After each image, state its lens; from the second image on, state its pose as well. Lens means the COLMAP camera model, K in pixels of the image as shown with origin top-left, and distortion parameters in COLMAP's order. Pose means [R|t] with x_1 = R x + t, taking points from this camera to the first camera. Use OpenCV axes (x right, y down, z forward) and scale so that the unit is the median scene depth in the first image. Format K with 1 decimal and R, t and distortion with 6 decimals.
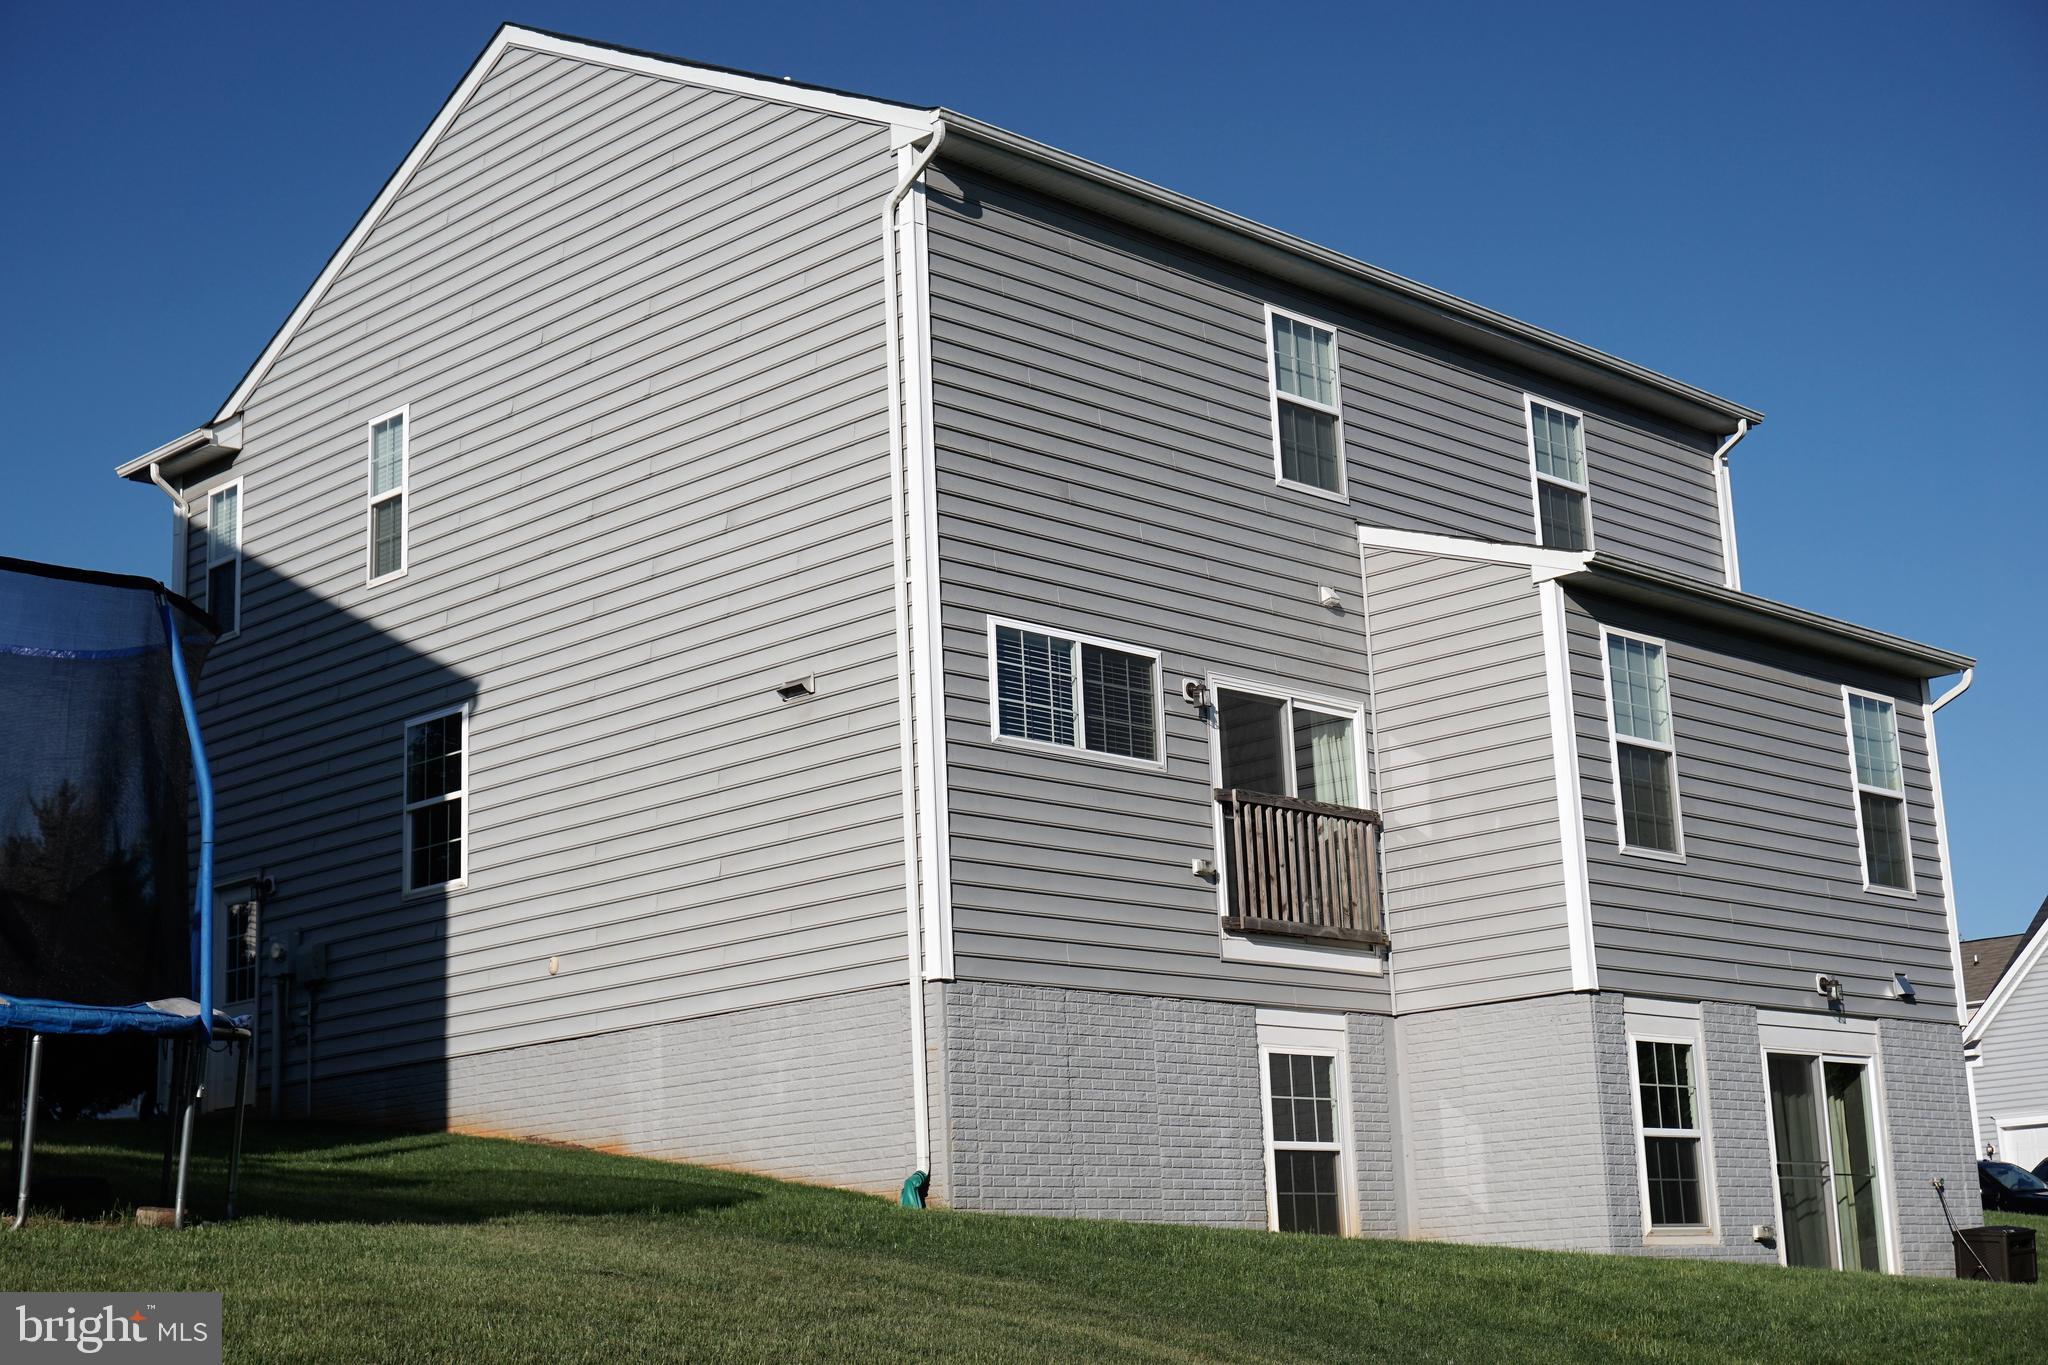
lens RADIAL K [[2855.2, 0, 1024.0], [0, 2855.2, 682.5], [0, 0, 1]] dist [0.005581, 0.004949]
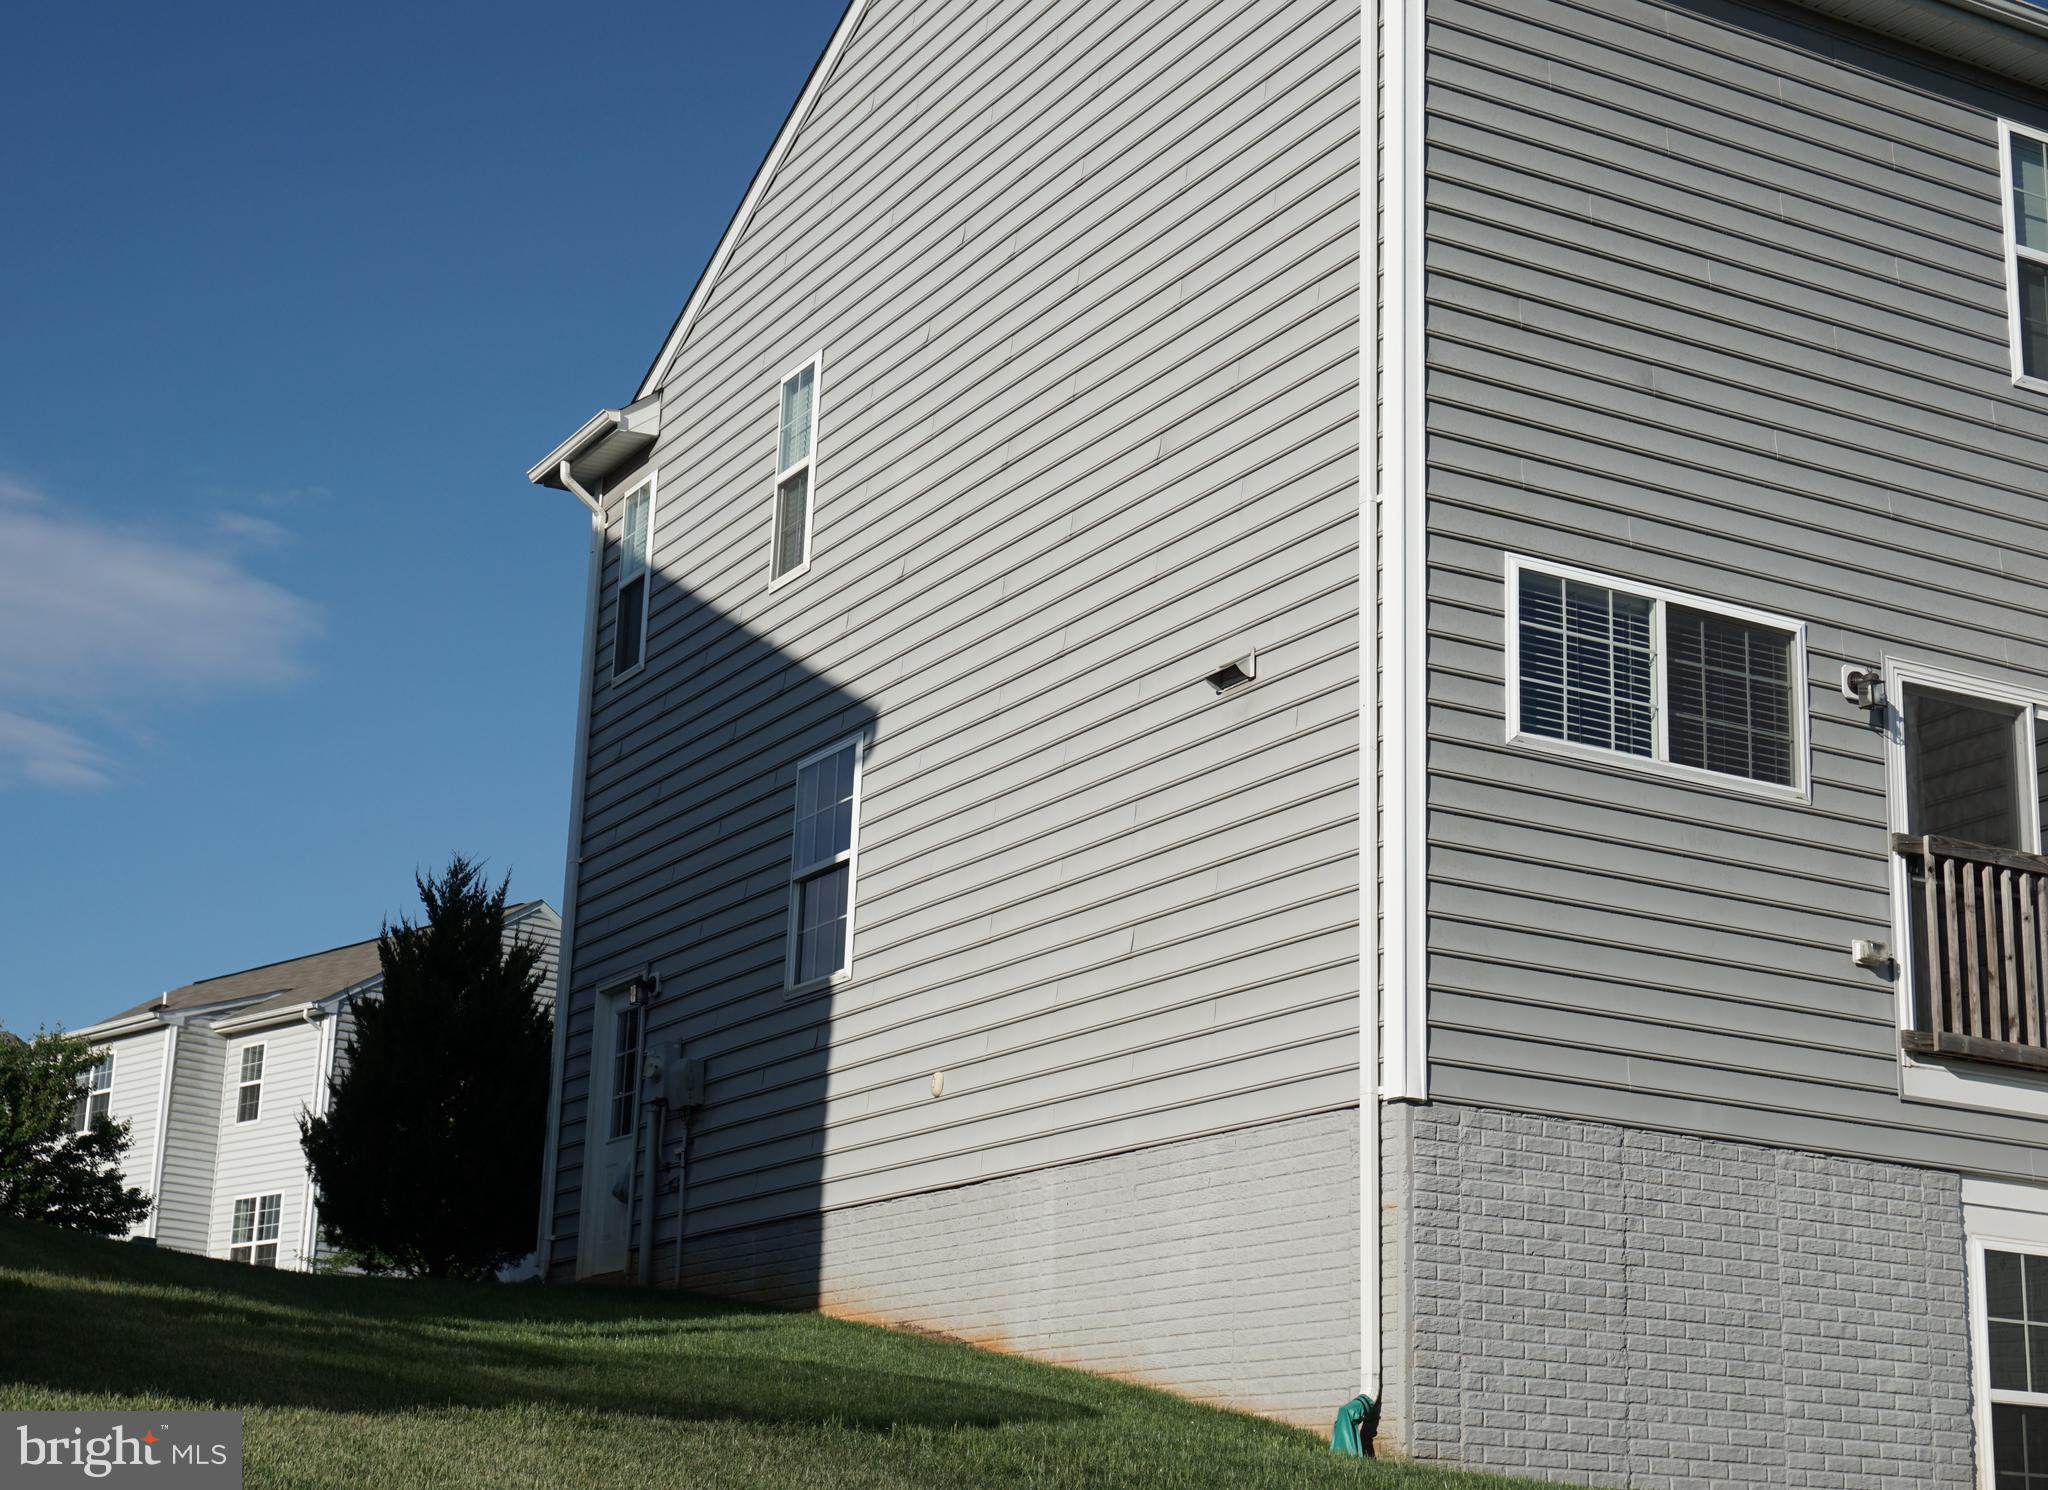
lens RADIAL K [[2984.1, 0, 1022.6], [0, 2984.1, 789.7], [0, 0, 1]] dist [-0.001132, 0.076807]
pose [[0.951339, -0.004265, -0.308116, 0.088035], [-0.008187, 0.999201, -0.039110, 0.055534], [0.308037, 0.039729, 0.950544, 0.298708]]
